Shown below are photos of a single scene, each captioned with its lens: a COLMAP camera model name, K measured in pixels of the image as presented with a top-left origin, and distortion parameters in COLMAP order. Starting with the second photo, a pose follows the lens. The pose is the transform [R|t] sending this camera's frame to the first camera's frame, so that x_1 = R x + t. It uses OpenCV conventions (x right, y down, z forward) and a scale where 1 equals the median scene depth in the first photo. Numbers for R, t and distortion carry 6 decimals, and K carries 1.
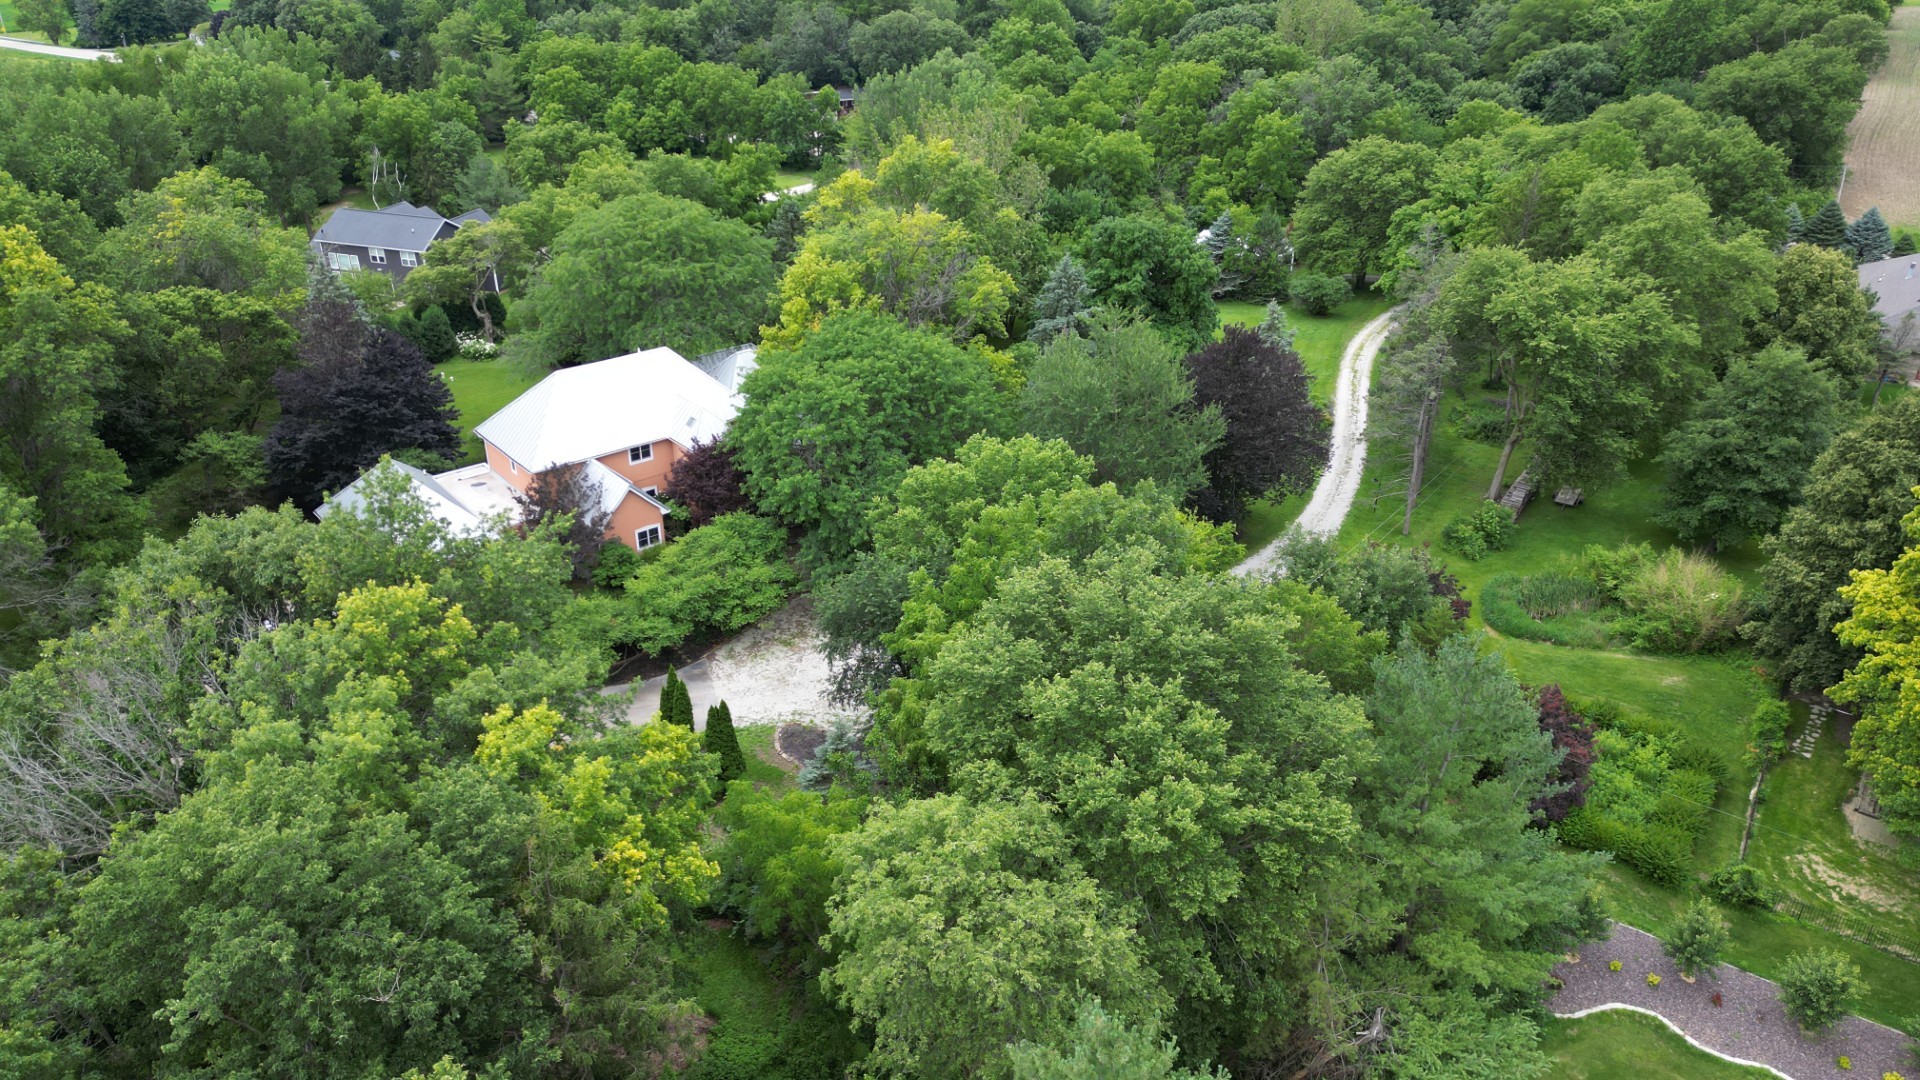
lens RADIAL K [[1343.1, 0, 964.7], [0, 1343.1, 541.2], [0, 0, 1]] dist [0.079296, -0.079435]
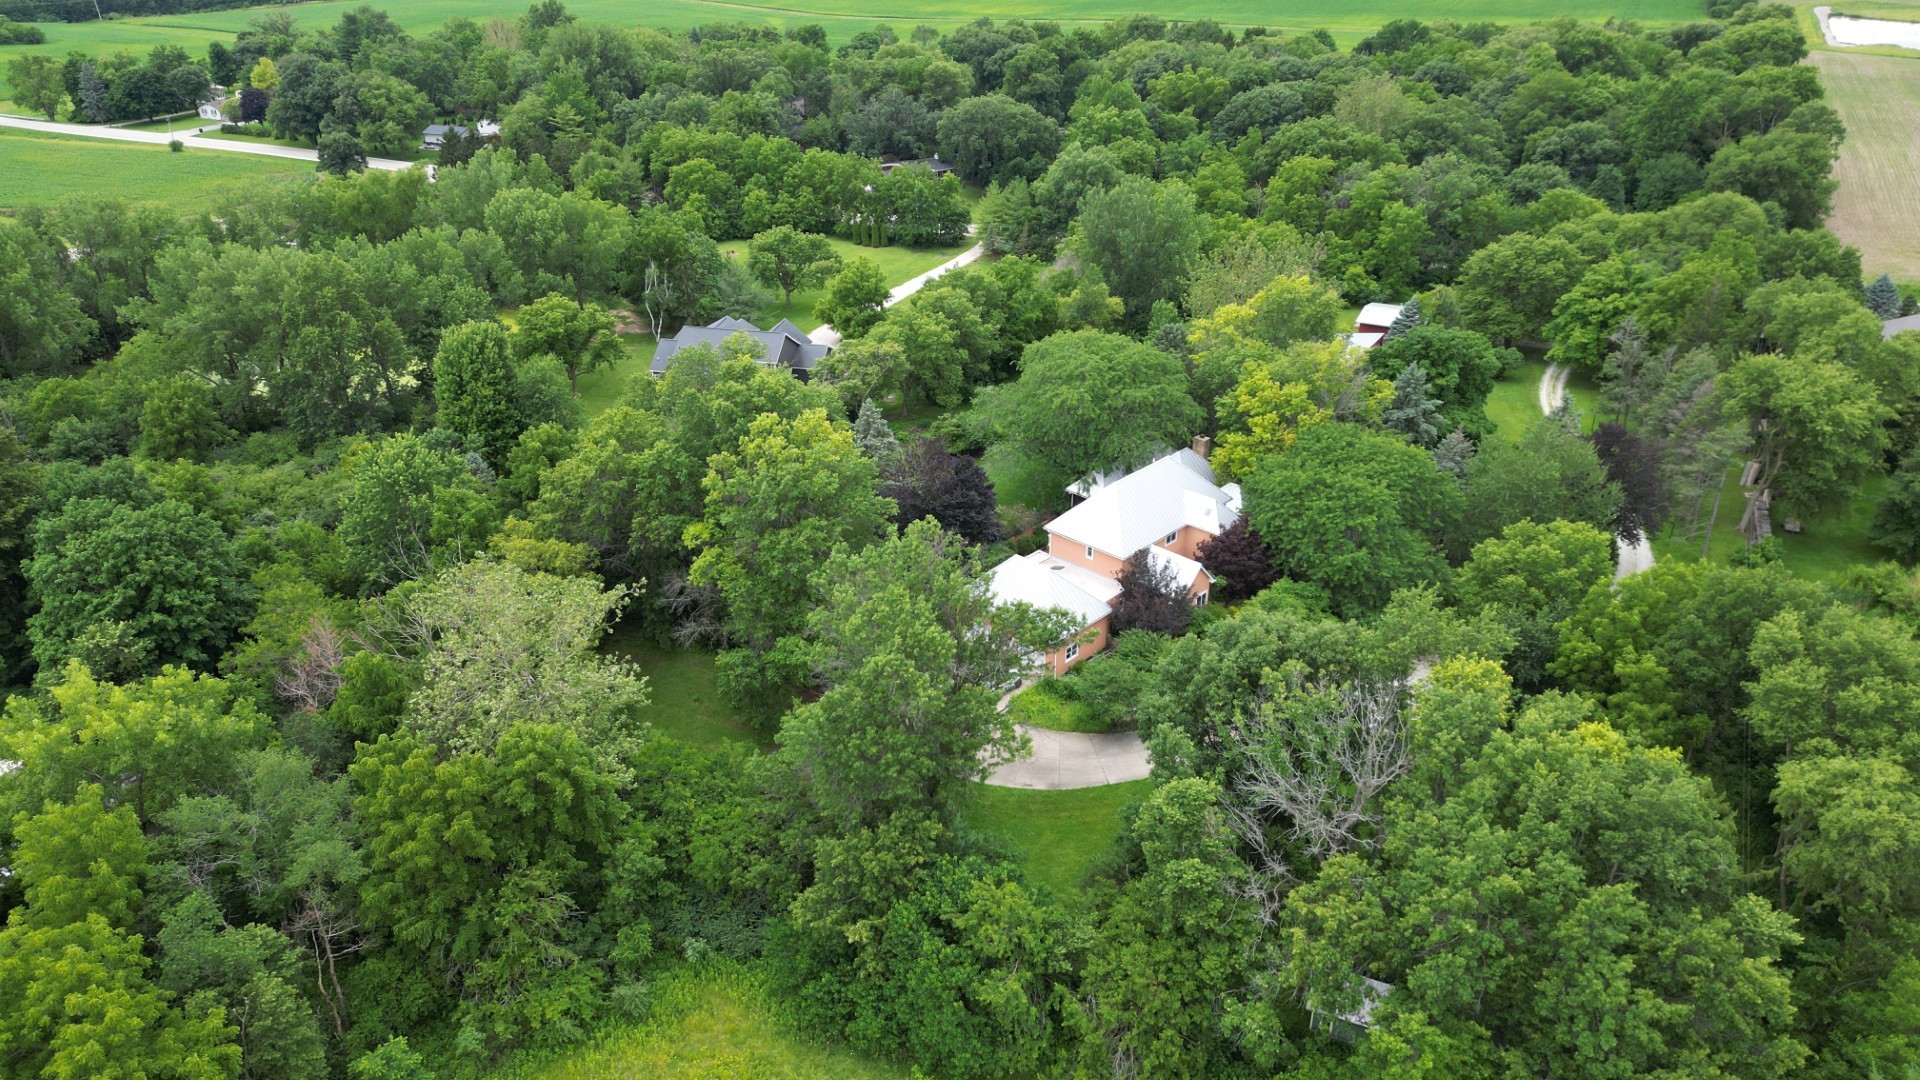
lens RADIAL K [[1343.1, 0, 964.7], [0, 1343.1, 541.2], [0, 0, 1]] dist [0.079296, -0.079435]
pose [[0.991867, -0.059704, 0.112407, -0.297128], [0.059855, 0.998205, 0.002033, -0.038071], [-0.112327, 0.004712, 0.993660, -0.154087]]
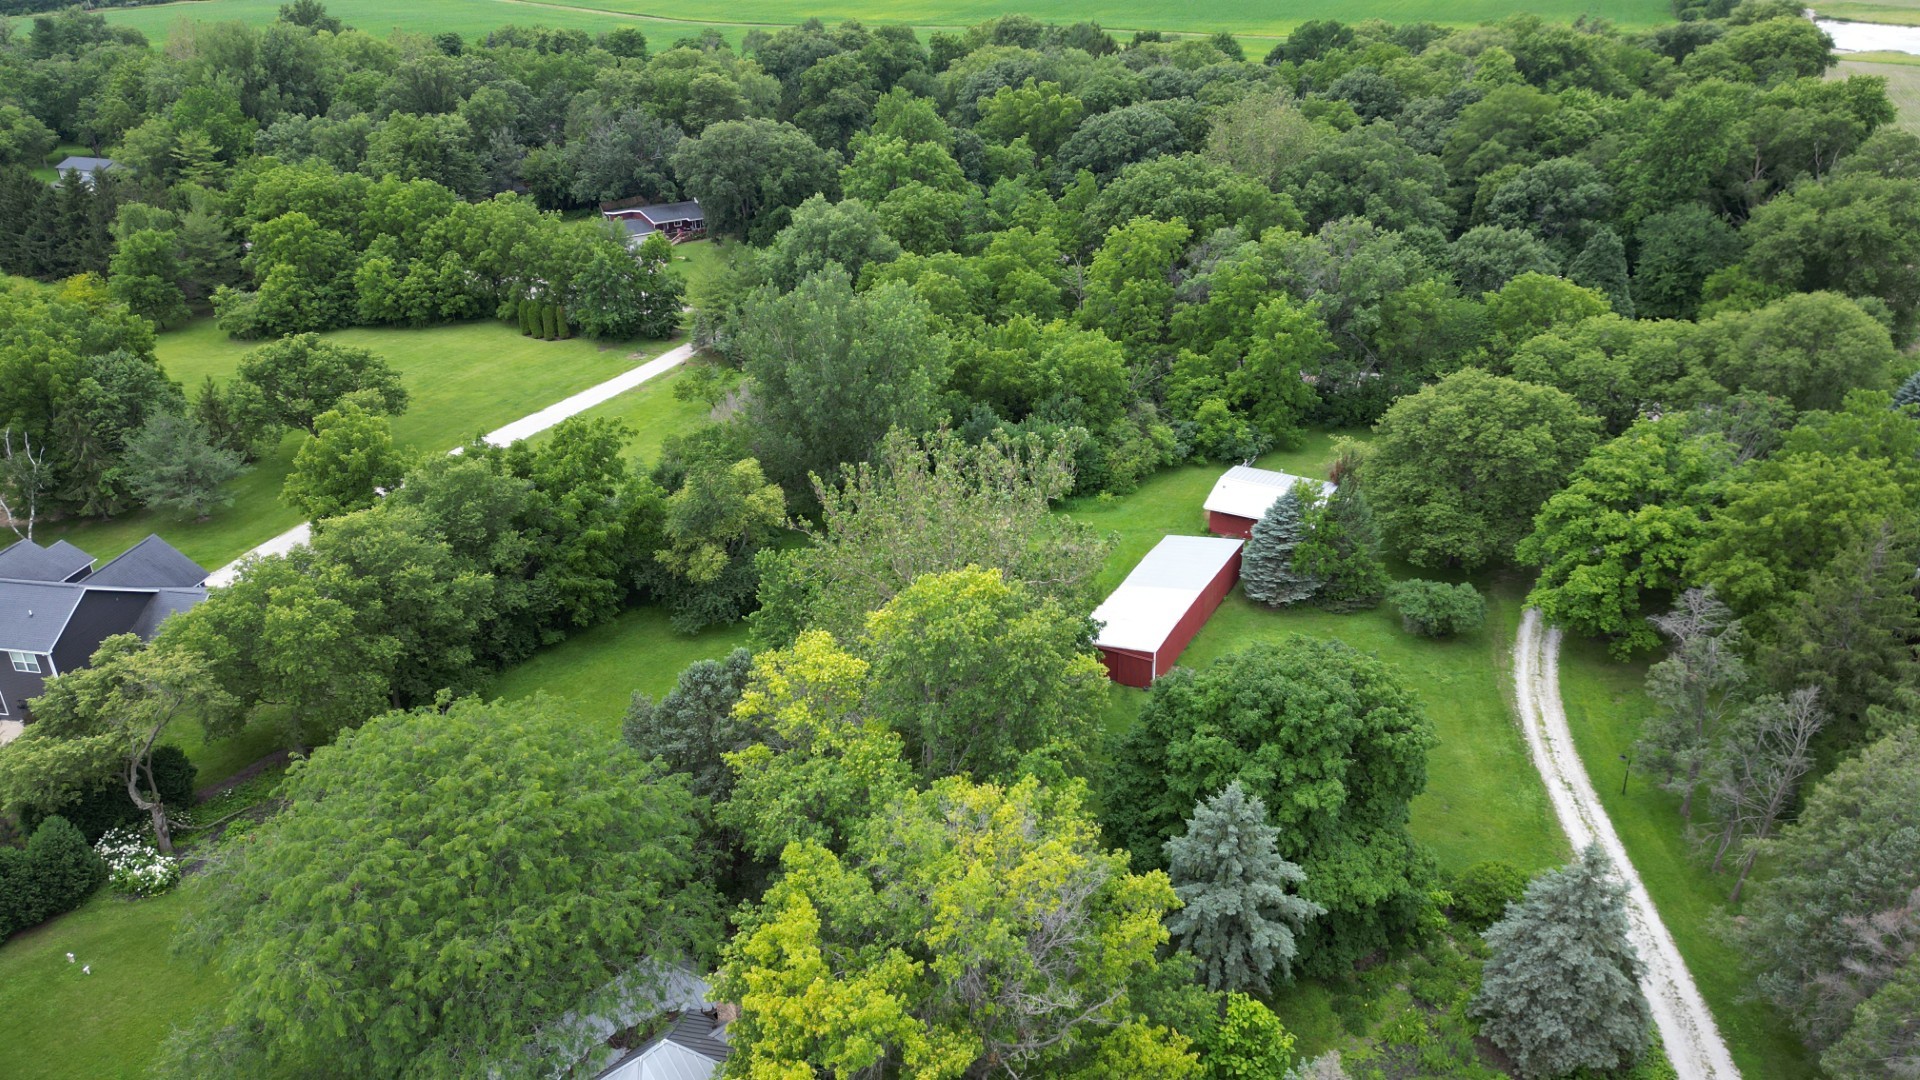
lens RADIAL K [[1340.6, 0, 965.6], [0, 1340.6, 541.7], [0, 0, 1]] dist [0.086145, -0.087299]
pose [[0.987377, -0.072242, 0.140951, -0.059744], [0.073459, 0.997292, -0.003445, -0.181886], [-0.140321, 0.013756, 0.990011, 0.264541]]
